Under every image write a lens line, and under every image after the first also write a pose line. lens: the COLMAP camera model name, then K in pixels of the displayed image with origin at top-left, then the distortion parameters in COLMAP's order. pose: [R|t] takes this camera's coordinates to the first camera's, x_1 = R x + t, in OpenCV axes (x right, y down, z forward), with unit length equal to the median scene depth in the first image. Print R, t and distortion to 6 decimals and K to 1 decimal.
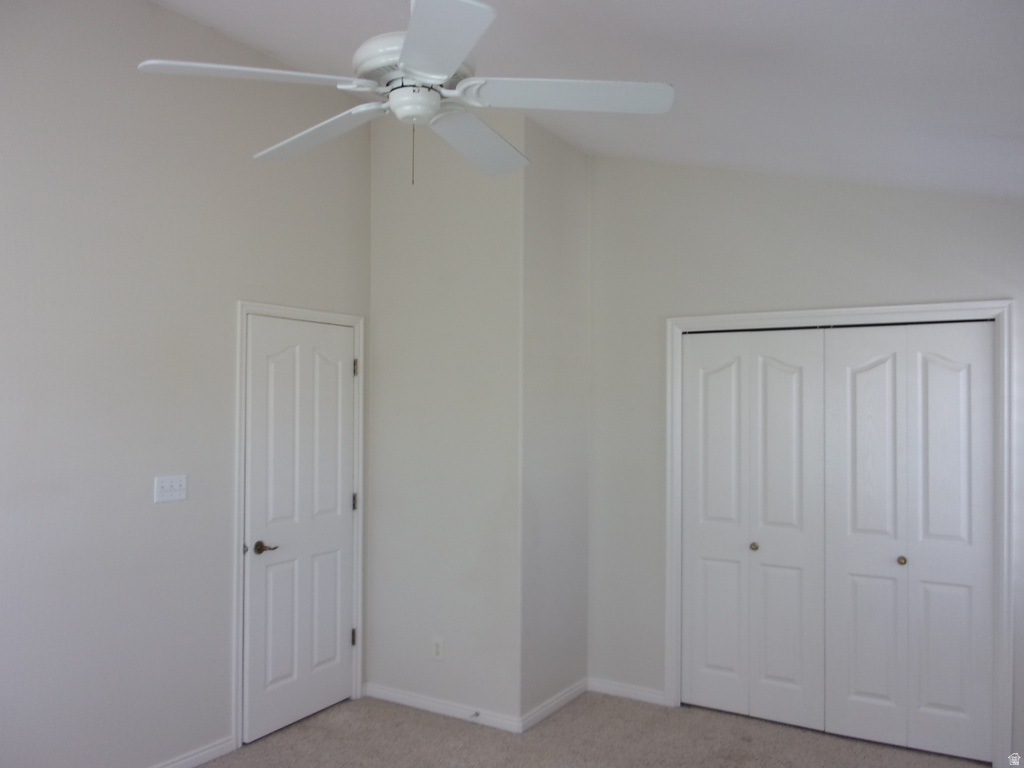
lens RADIAL K [[856.6, 0, 503.0], [0, 856.6, 379.8], [0, 0, 1]] dist [0.043422, -0.060583]
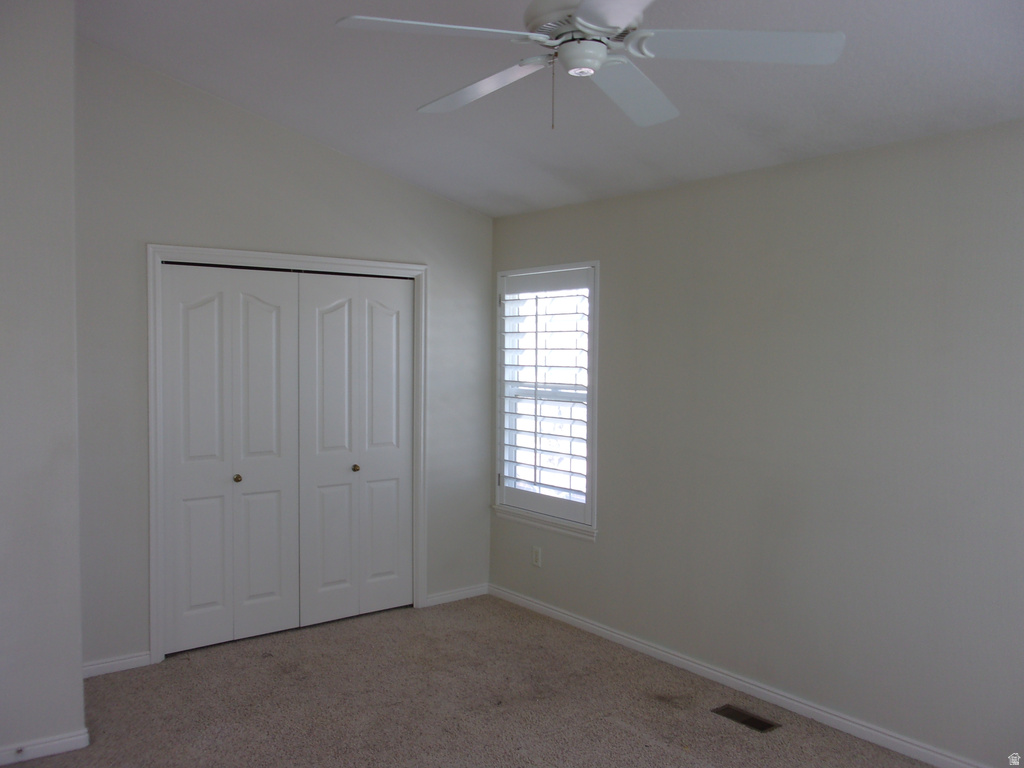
lens RADIAL K [[856.6, 0, 512.2], [0, 856.6, 380.6], [0, 0, 1]] dist [0.043422, -0.060583]
pose [[0.344375, -0.040651, 0.937952, -0.584422], [-0.038888, 0.997587, 0.057514, 0.005029], [-0.938027, -0.056282, 0.341963, 0.362024]]
